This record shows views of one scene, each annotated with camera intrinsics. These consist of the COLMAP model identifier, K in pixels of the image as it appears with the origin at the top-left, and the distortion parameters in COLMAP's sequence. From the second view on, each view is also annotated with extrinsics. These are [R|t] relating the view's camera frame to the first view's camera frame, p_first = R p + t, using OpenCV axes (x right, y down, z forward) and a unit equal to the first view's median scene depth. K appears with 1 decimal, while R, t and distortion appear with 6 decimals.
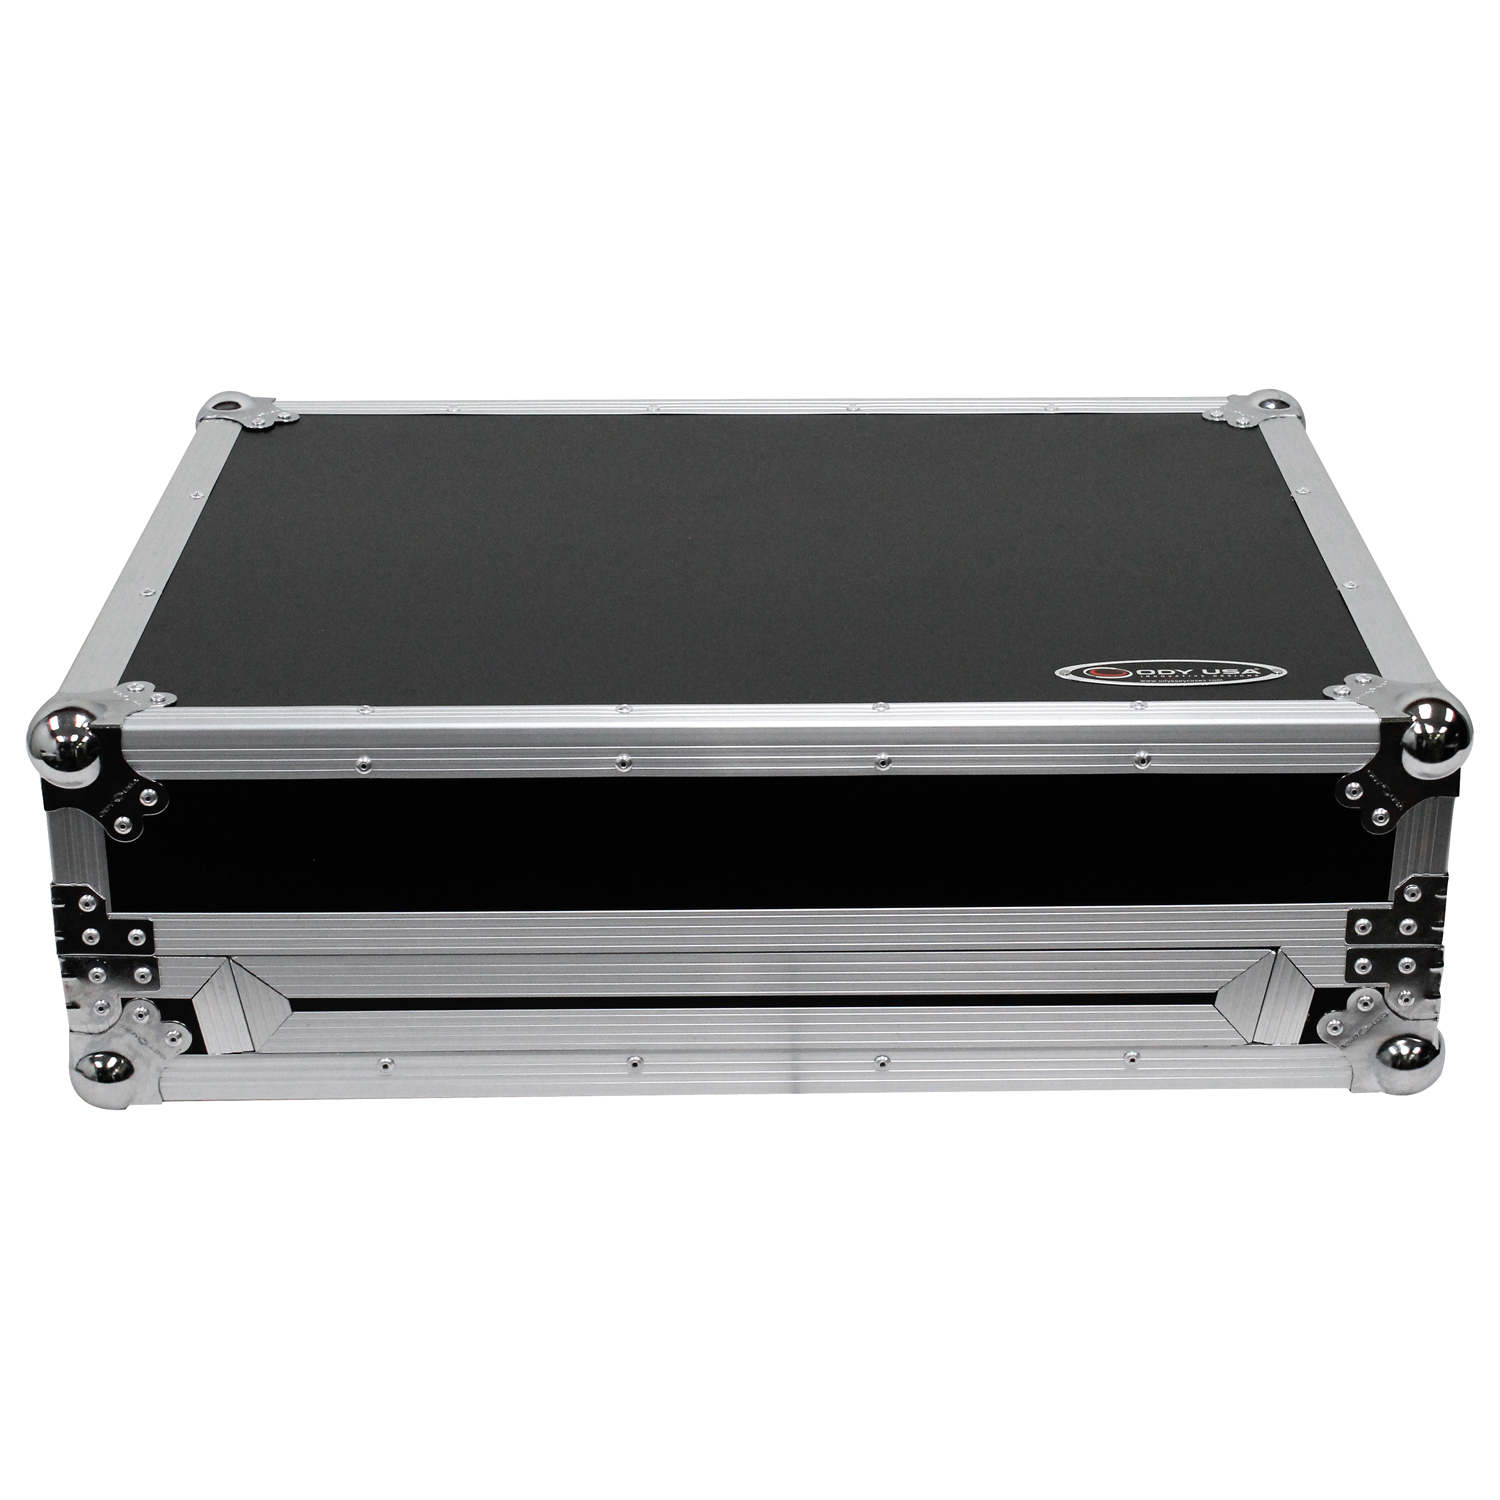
lens RADIAL K [[2925.7, 0, 750.0], [0, 2925.7, 750.0], [0, 0, 1]] dist [-0.049975, -0.121204]
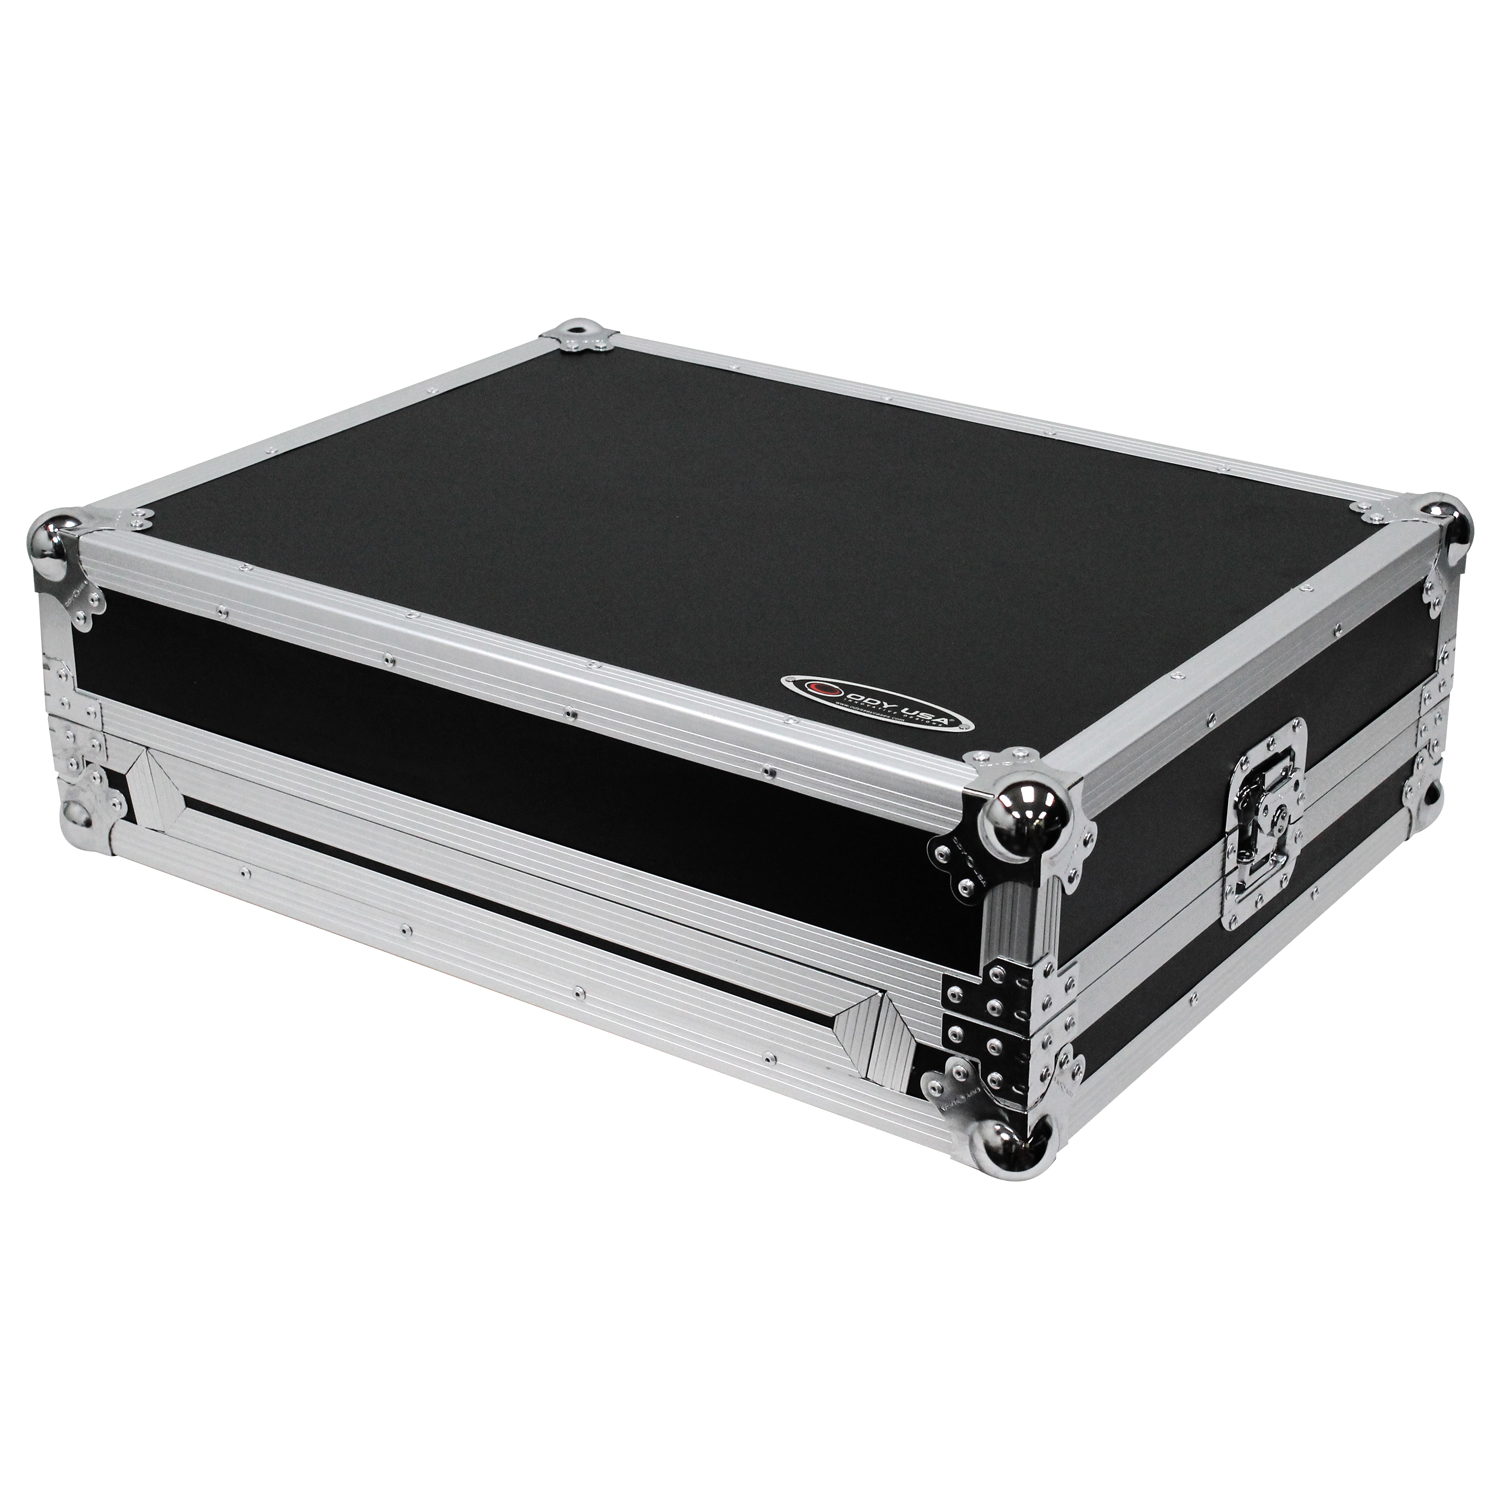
lens RADIAL K [[2925.7, 0, 750.0], [0, 2925.7, 750.0], [0, 0, 1]] dist [-0.049975, -0.121204]
pose [[0.806369, 0.241131, -0.540023, 0.669107], [-0.238576, 0.968141, 0.076051, -0.078639], [0.541157, 0.067512, 0.838207, 0.122974]]
